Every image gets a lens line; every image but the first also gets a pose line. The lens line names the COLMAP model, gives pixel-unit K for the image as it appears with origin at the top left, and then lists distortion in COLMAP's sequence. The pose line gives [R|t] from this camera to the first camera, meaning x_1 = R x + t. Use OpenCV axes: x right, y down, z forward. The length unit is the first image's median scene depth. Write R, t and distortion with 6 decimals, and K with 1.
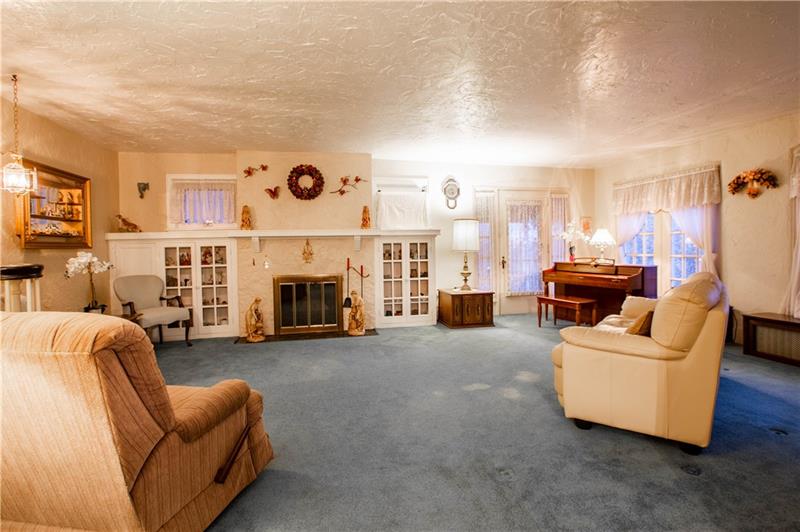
lens RADIAL K [[403.9, 0, 403.2], [0, 403.9, 253.2], [0, 0, 1]] dist [-0.012672, 0.002224]
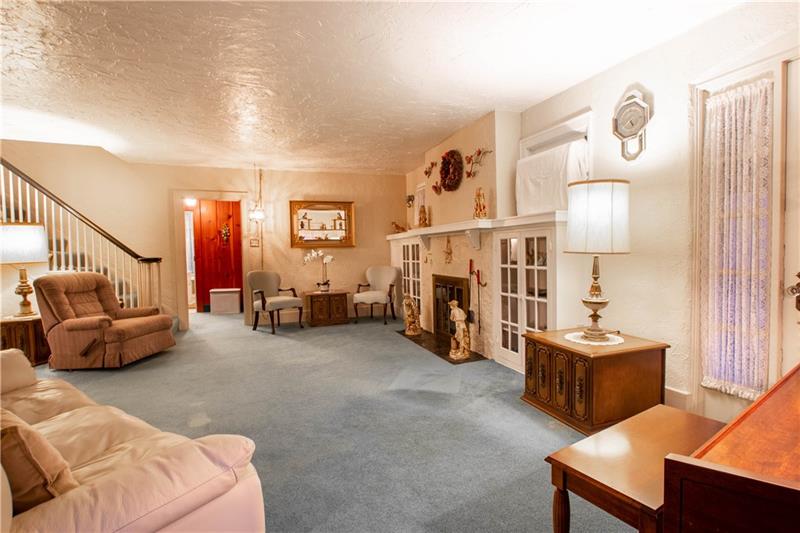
lens RADIAL K [[403.9, 0, 401.3], [0, 403.9, 262.9], [0, 0, 1]] dist [-0.012672, 0.002224]
pose [[0.123107, 0.045384, -0.991355, 0.607155], [0.003313, 0.998929, 0.046142, -0.016646], [0.992388, -0.008965, 0.122825, 0.768041]]
